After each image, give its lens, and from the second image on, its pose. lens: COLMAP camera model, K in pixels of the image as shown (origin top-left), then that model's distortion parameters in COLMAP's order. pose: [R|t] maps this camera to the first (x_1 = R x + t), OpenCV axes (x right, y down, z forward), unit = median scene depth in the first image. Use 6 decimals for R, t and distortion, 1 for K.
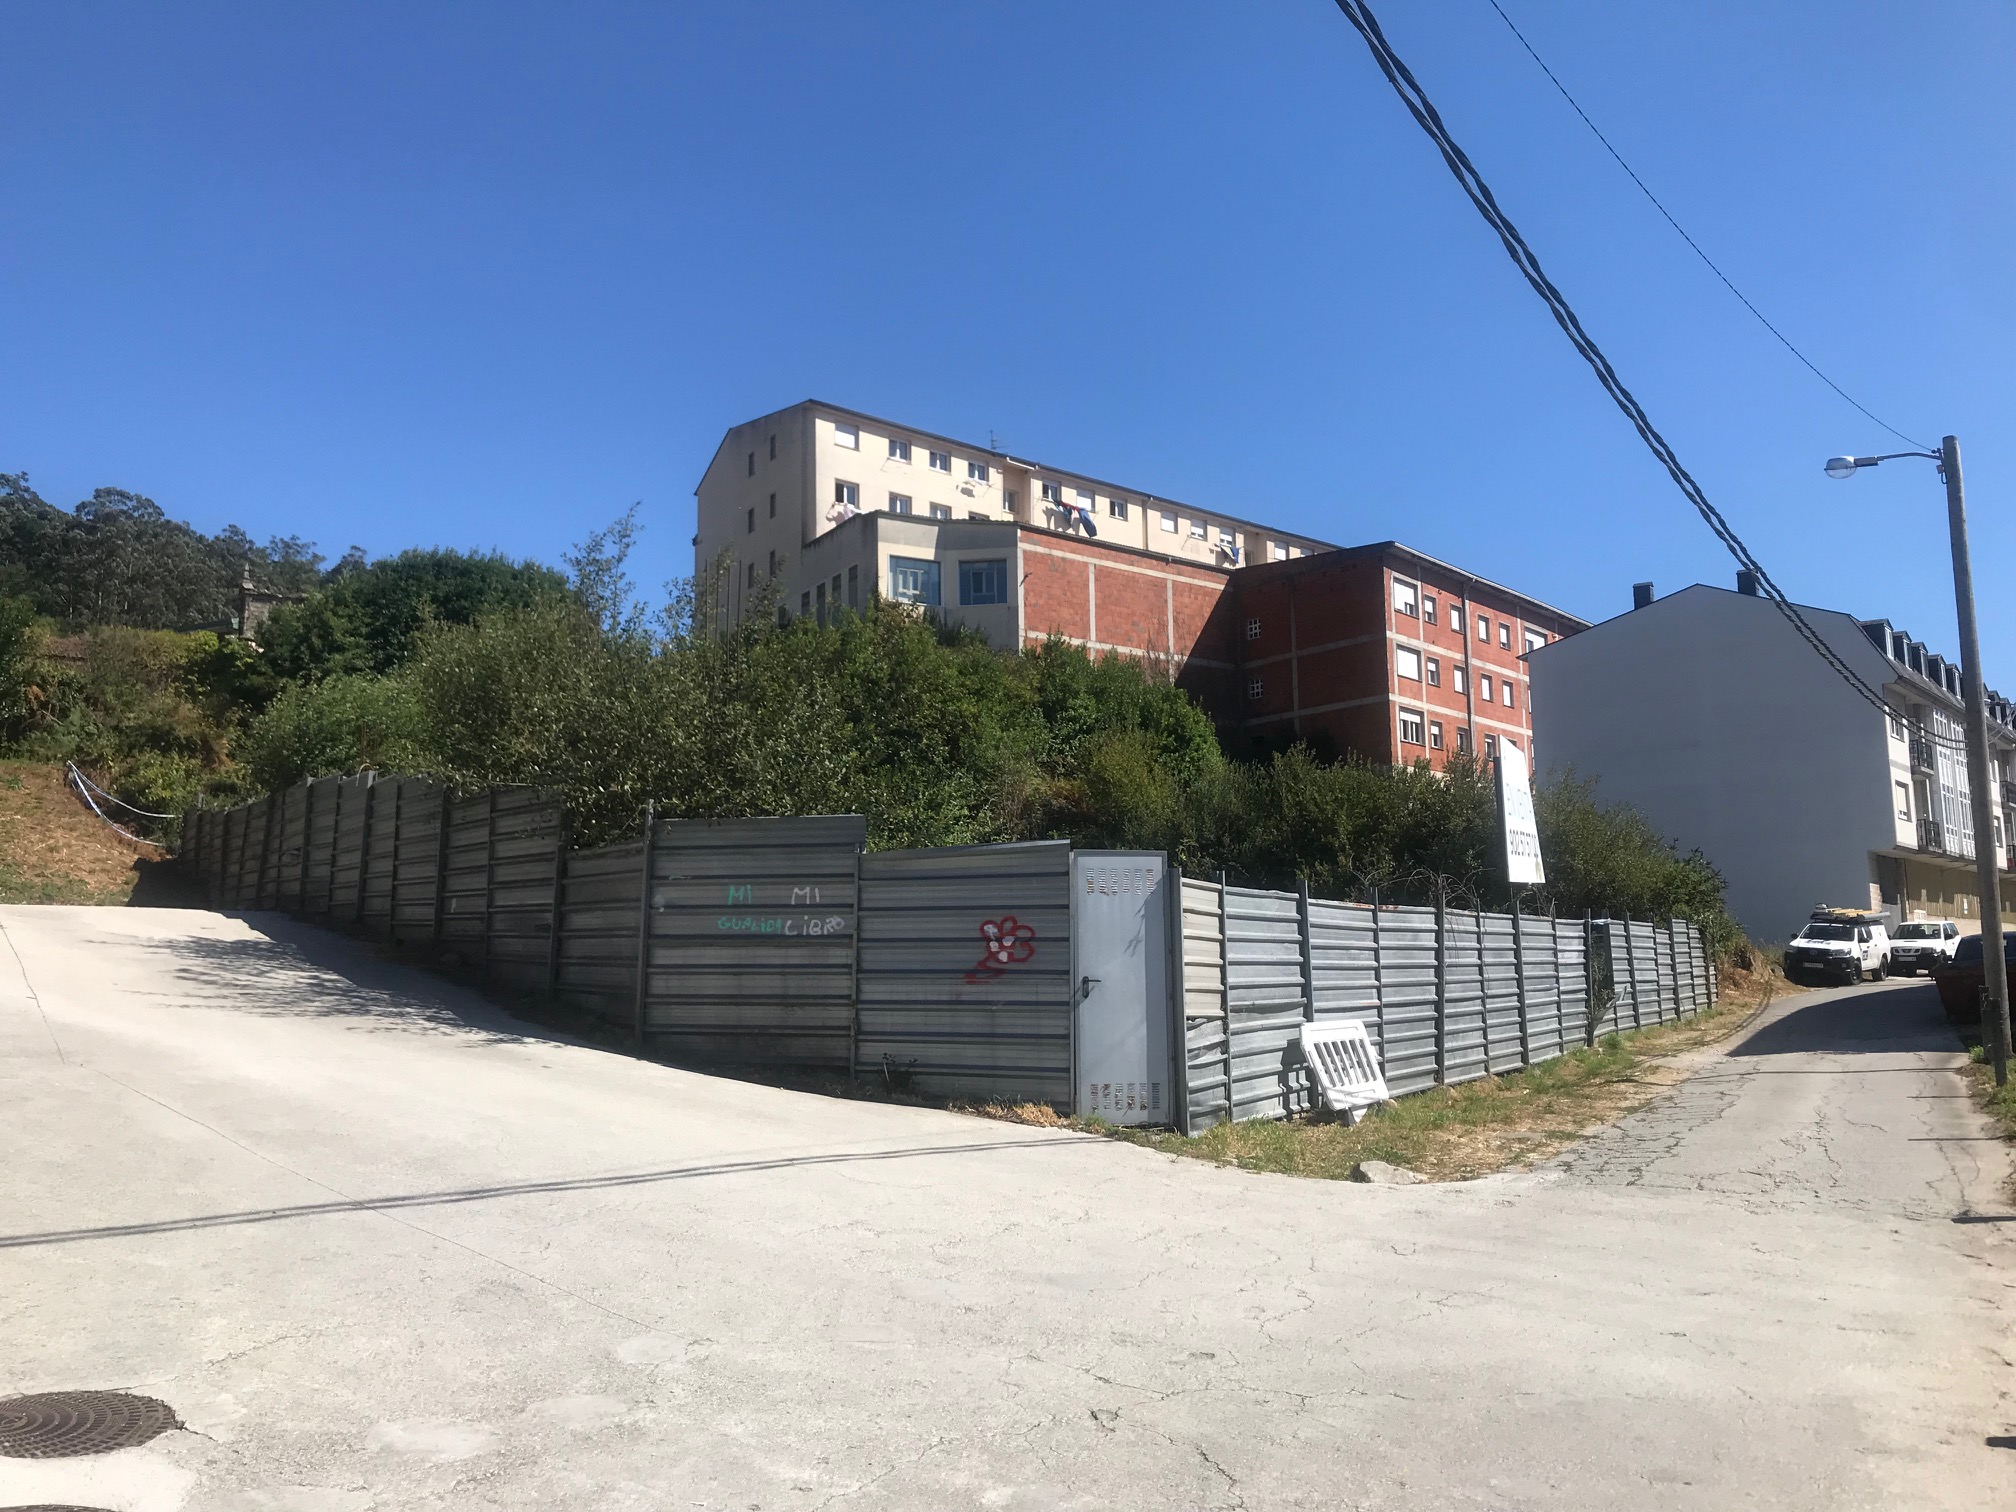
lens RADIAL K [[1713.9, 0, 1008.0], [0, 1713.9, 756.0], [0, 0, 1]] dist [0.003732, -0.018127]
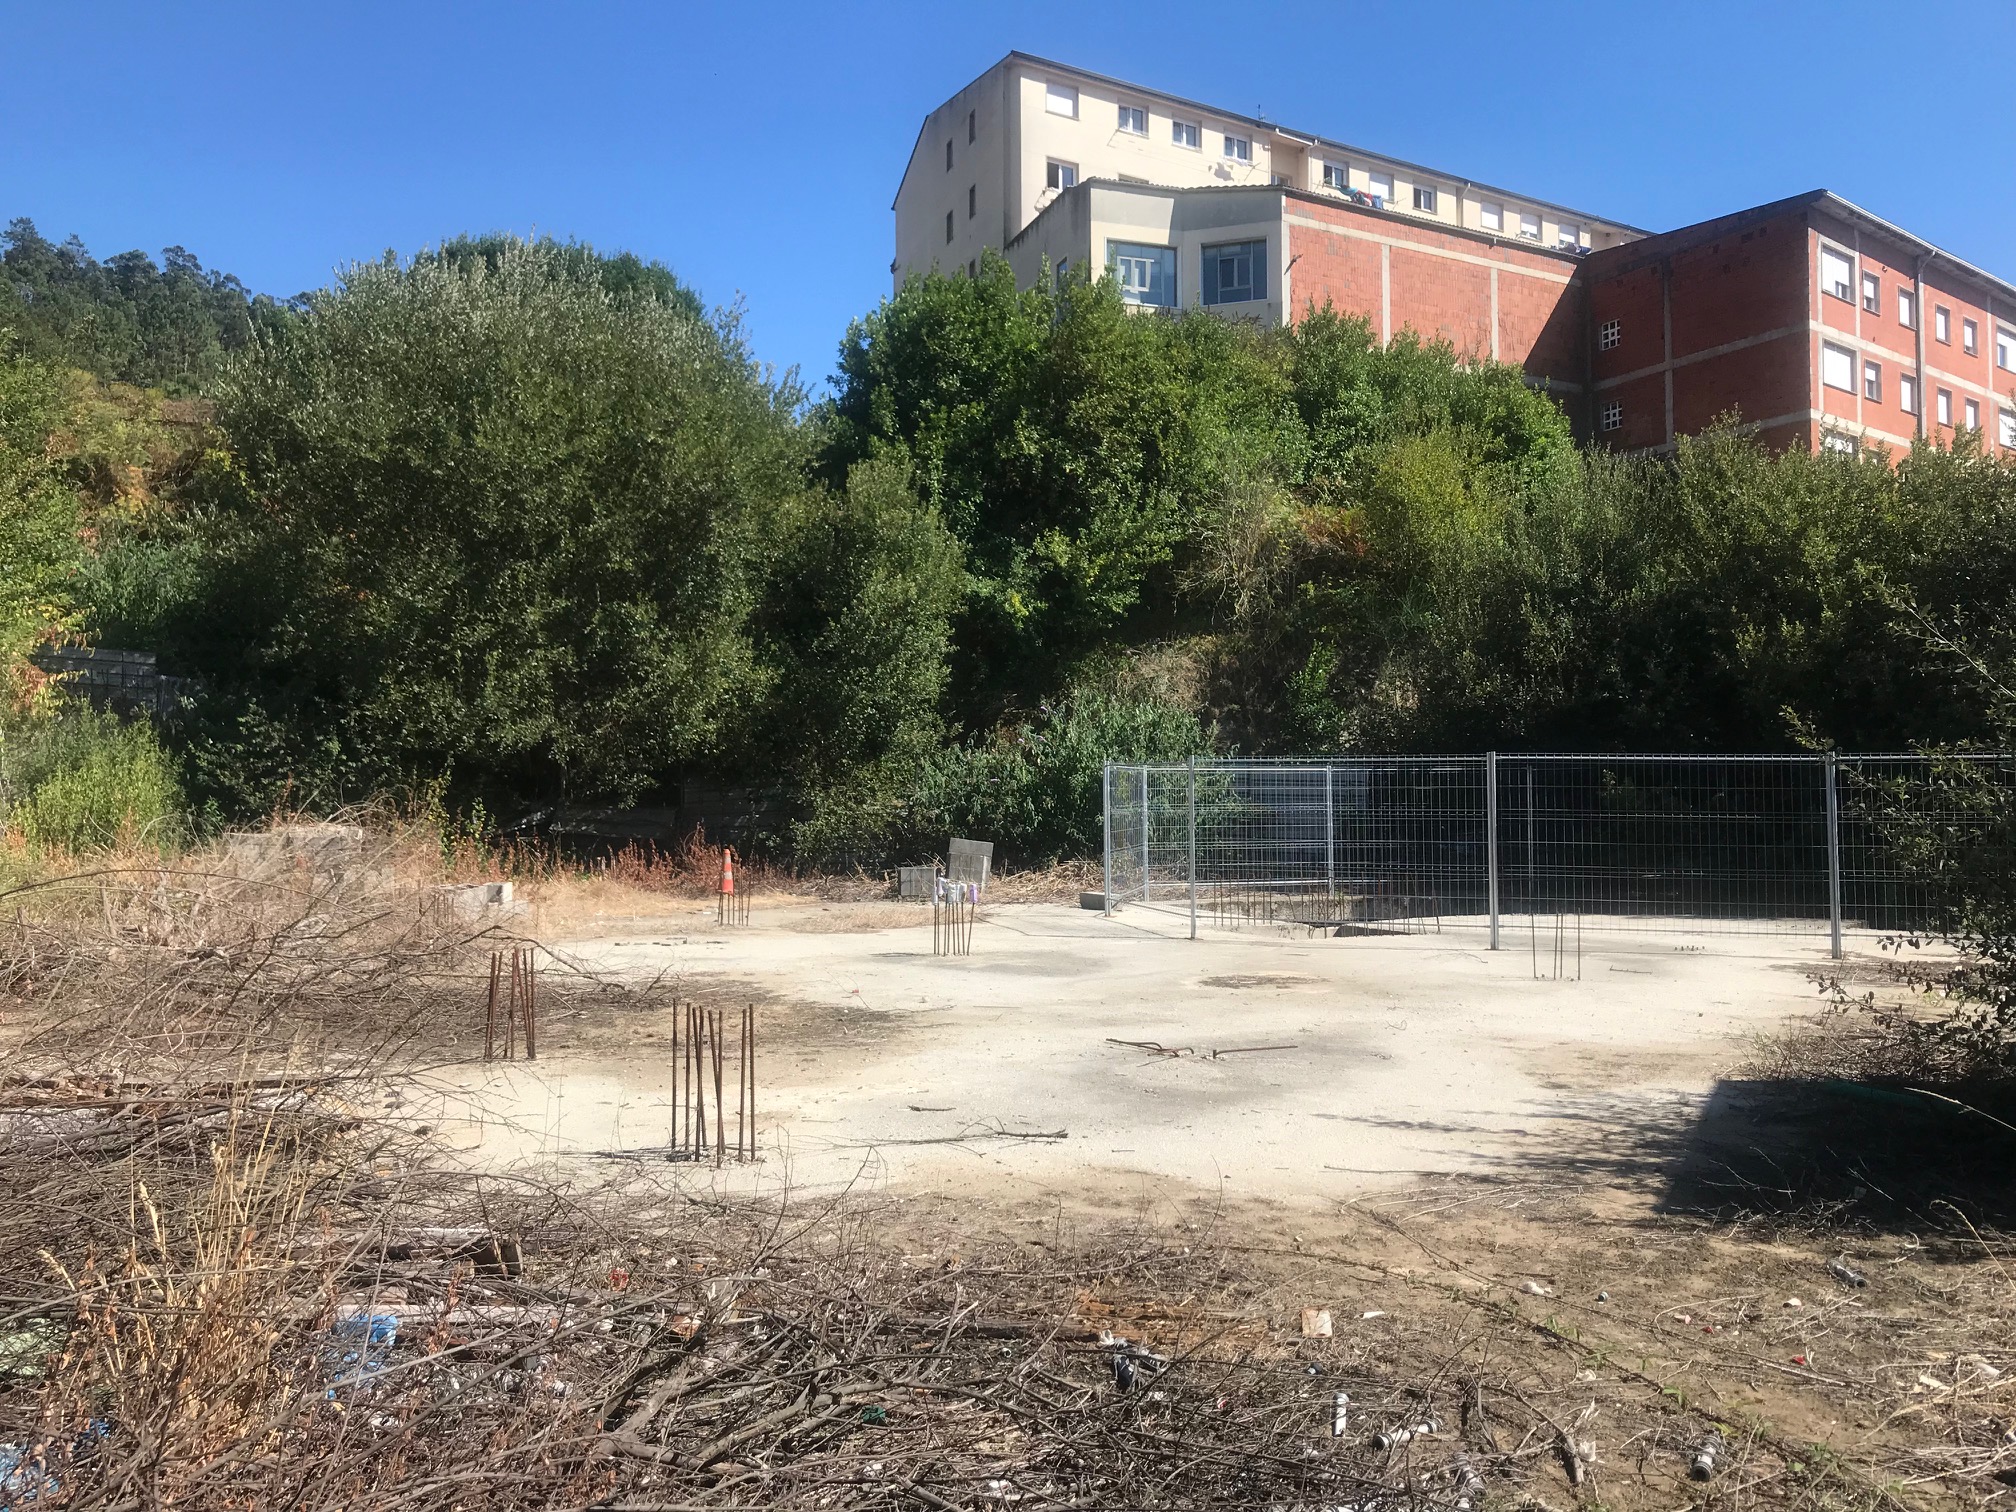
lens RADIAL K [[1713.9, 0, 1008.0], [0, 1713.9, 756.0], [0, 0, 1]] dist [0.003732, -0.018127]
pose [[0.984728, 0.002724, -0.174081, 0.017187], [0.016258, 0.994070, 0.107521, 0.023210], [0.173341, -0.108709, 0.978844, 0.217012]]
